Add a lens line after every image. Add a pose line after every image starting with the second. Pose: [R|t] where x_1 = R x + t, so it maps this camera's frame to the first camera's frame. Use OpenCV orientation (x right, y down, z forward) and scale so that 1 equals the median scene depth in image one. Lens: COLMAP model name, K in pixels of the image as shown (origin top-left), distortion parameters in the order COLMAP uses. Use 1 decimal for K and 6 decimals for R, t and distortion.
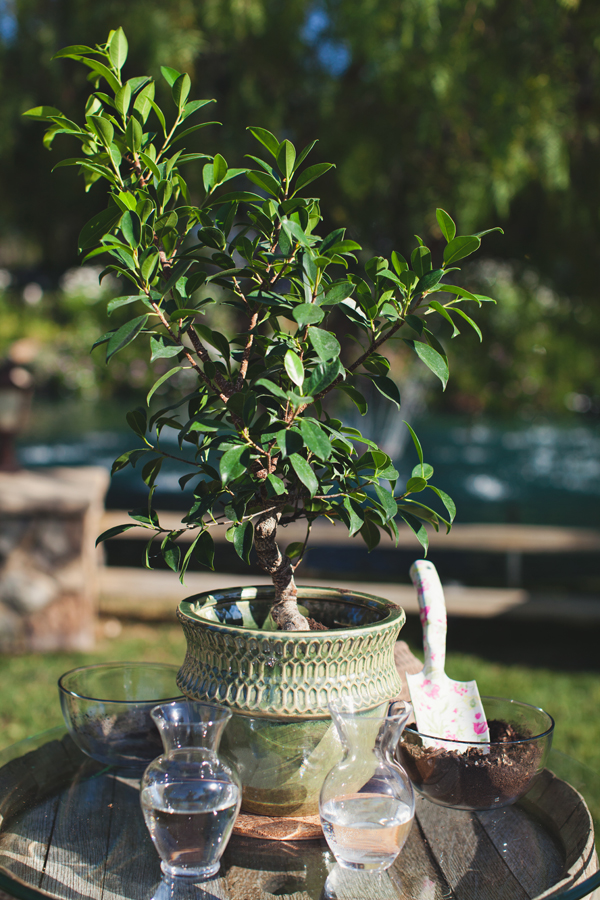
lens RADIAL K [[1305.4, 0, 300.0], [0, 1305.4, 380.3], [0, 0, 1]] dist [-0.158412, 0.031500]
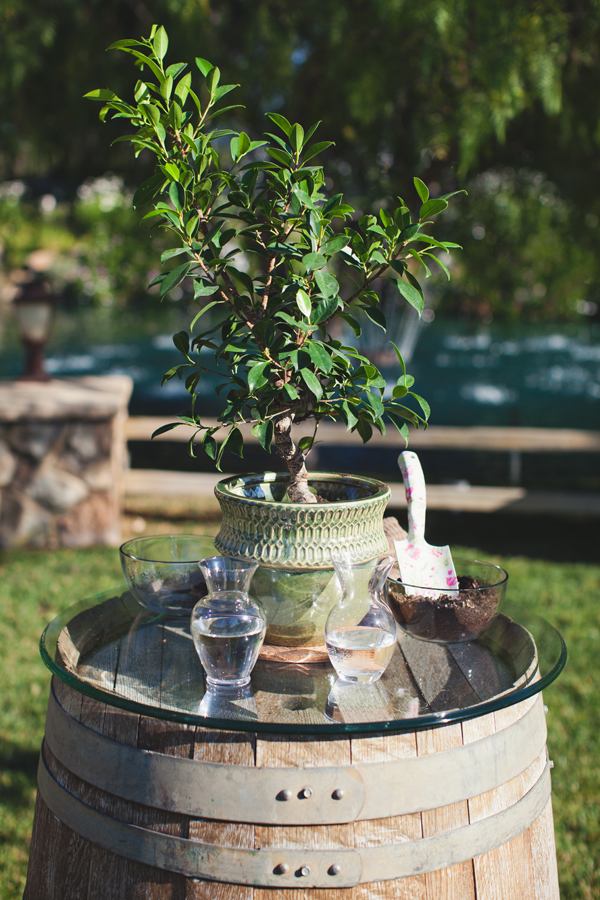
lens RADIAL K [[1305.4, 0, 300.0], [0, 1305.4, 380.3], [0, 0, 1]] dist [-0.158412, 0.031500]
pose [[0.999916, -0.006372, -0.011246, 0.005515], [0.007173, 0.997328, 0.072701, -0.024955], [0.010752, -0.072775, 0.997290, -0.285586]]
